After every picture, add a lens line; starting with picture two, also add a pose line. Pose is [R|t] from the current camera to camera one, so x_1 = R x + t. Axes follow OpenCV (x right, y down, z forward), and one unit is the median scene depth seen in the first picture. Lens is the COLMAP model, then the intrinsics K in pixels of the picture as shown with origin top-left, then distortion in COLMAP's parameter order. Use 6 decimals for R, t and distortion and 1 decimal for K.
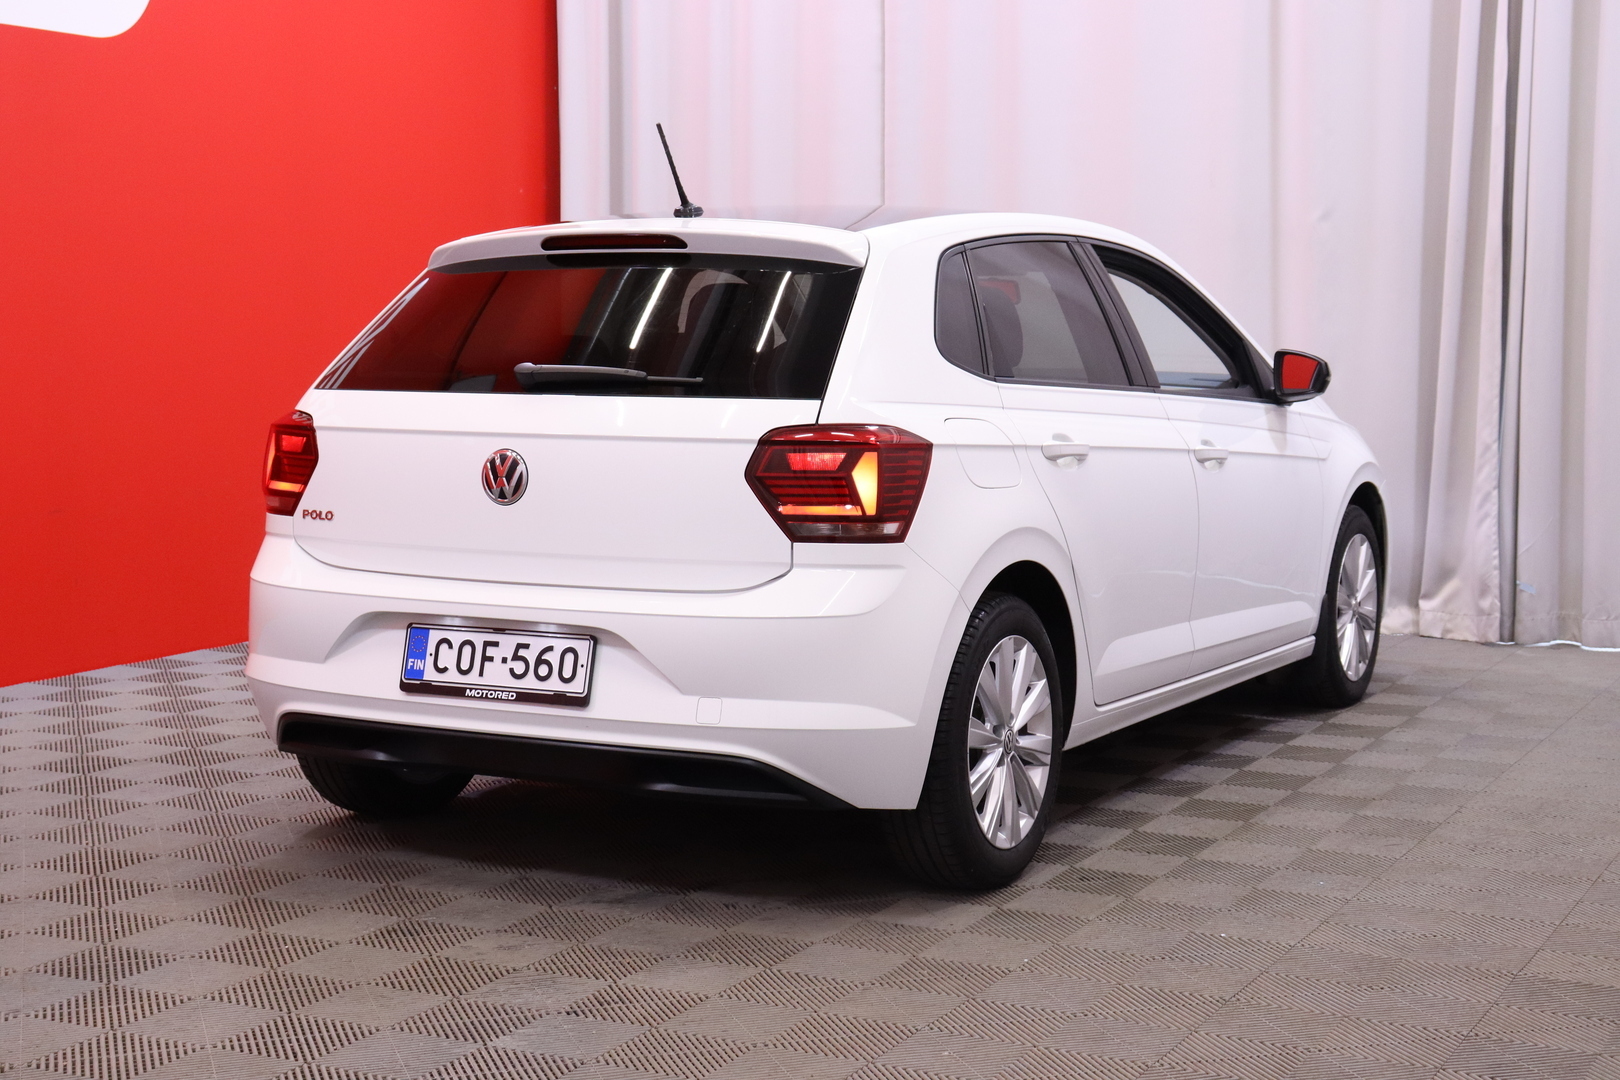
lens RADIAL K [[2307.2, 0, 810.1], [0, 2307.2, 507.5], [0, 0, 1]] dist [-0.008733, -0.006216]
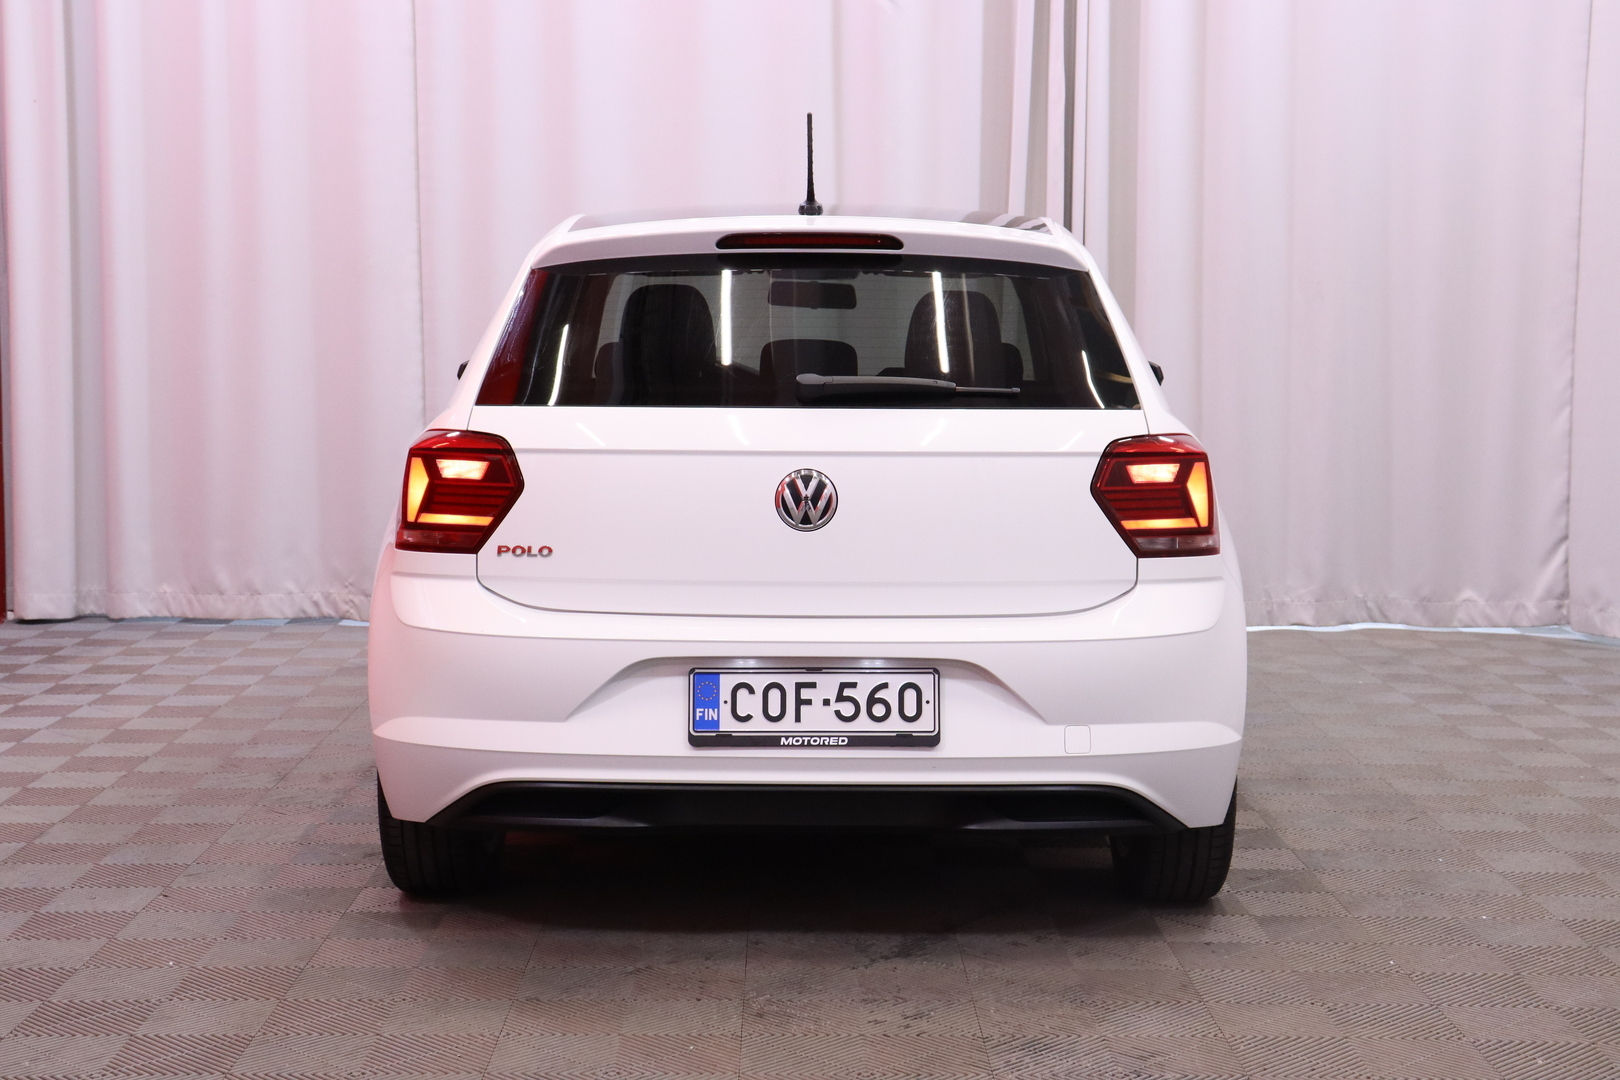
lens RADIAL K [[2307.2, 0, 810.1], [0, 2307.2, 507.5], [0, 0, 1]] dist [-0.008733, -0.006216]
pose [[0.896372, -0.034326, 0.441972, -0.533979], [0.033292, 0.999395, 0.010099, -0.019544], [-0.442051, 0.005662, 0.896972, 0.188603]]
